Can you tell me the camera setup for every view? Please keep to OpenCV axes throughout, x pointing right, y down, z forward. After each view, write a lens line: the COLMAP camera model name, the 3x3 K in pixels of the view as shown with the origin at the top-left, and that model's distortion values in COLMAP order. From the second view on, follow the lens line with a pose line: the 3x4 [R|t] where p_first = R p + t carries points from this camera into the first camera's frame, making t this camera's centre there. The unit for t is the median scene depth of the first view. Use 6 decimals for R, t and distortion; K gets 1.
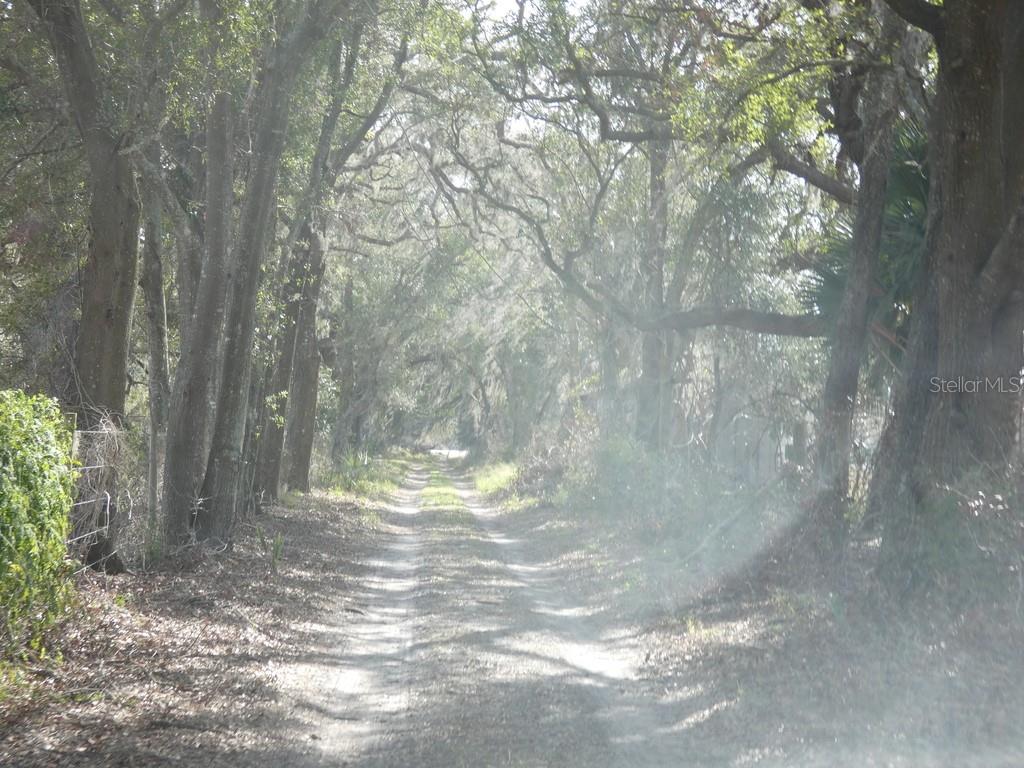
lens RADIAL K [[2186.3, 0, 512.0], [0, 2186.3, 384.0], [0, 0, 1]] dist [0.349585, -0.677834]
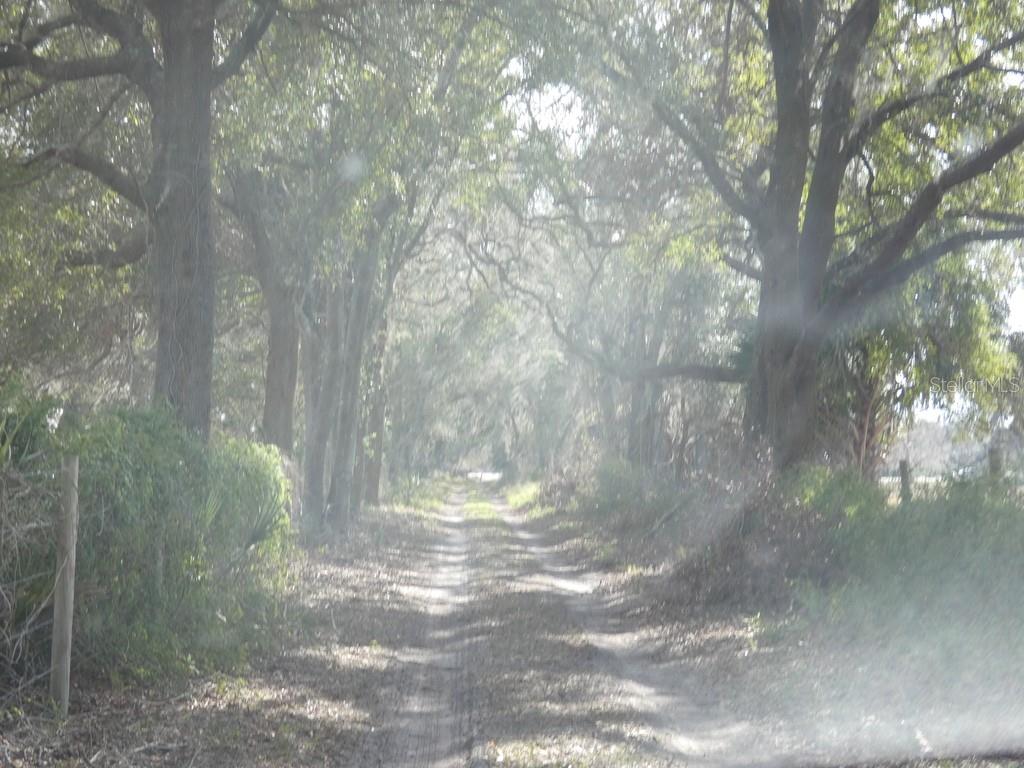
lens RADIAL K [[2090.4, 0, 512.0], [0, 2090.4, 384.0], [0, 0, 1]] dist [0.011606, 0.005865]
pose [[0.999580, -0.025192, -0.014329, 0.008844], [0.025015, 0.999610, -0.012453, -0.008562], [0.014637, 0.012089, 0.999820, -0.340431]]
